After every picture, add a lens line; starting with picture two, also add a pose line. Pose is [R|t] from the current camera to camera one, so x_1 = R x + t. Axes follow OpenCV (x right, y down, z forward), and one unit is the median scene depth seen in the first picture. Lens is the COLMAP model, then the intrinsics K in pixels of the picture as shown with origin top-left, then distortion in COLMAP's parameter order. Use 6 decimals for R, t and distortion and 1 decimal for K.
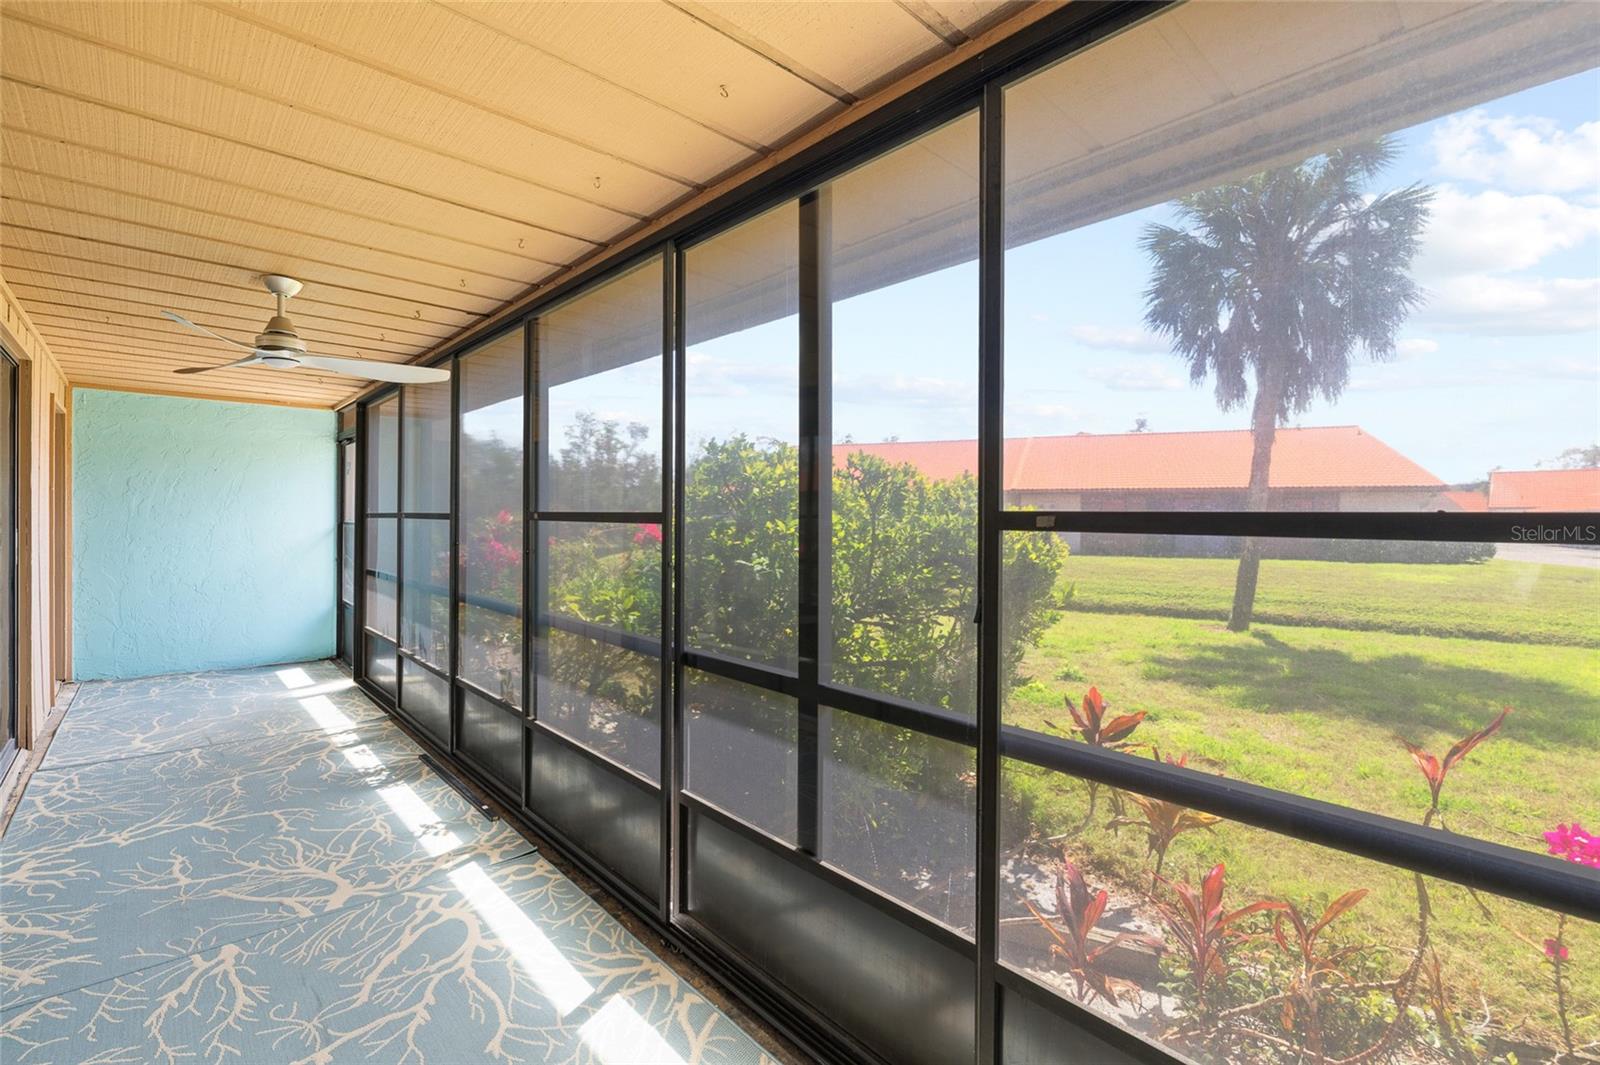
lens RADIAL K [[714.4, 0, 800.1], [0, 714.4, 523.6], [0, 0, 1]] dist [0.001104, 0.000502]
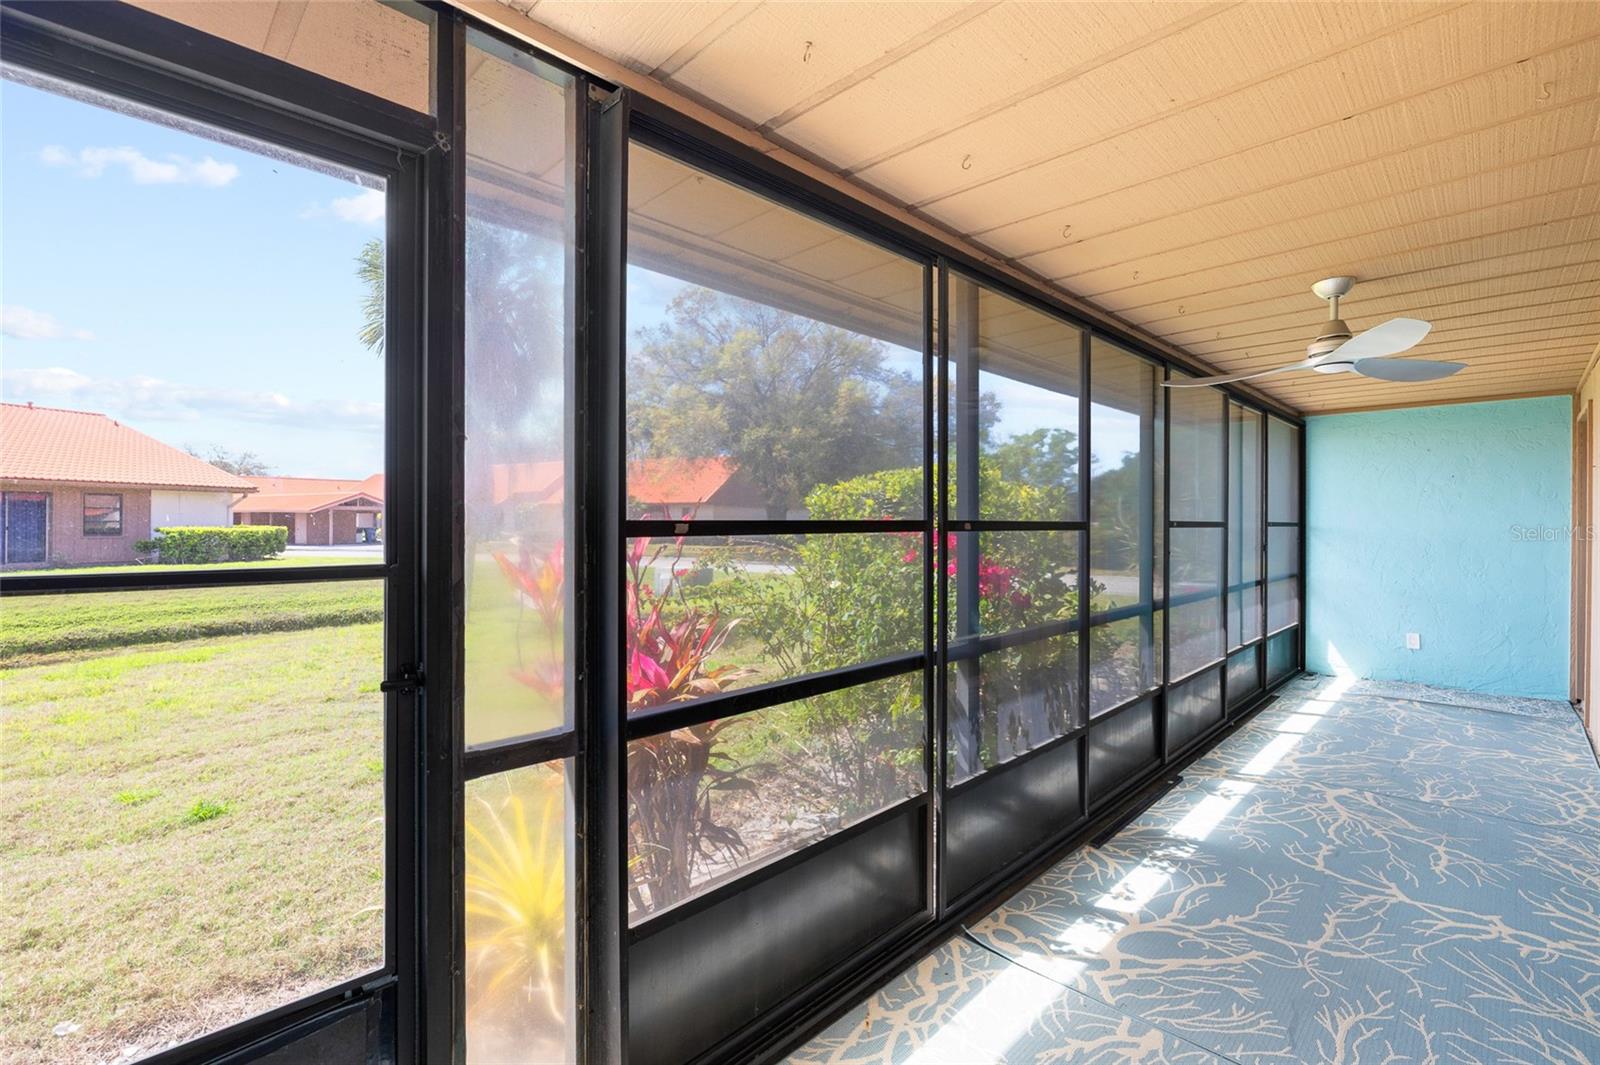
lens RADIAL K [[714.4, 0, 799.9], [0, 714.4, 525.6], [0, 0, 1]] dist [0.001104, 0.000502]
pose [[-0.049492, -0.012722, 0.998693, -1.653208], [0.006571, 0.999893, 0.013063, -0.030193], [-0.998753, 0.007209, -0.049403, 1.763133]]
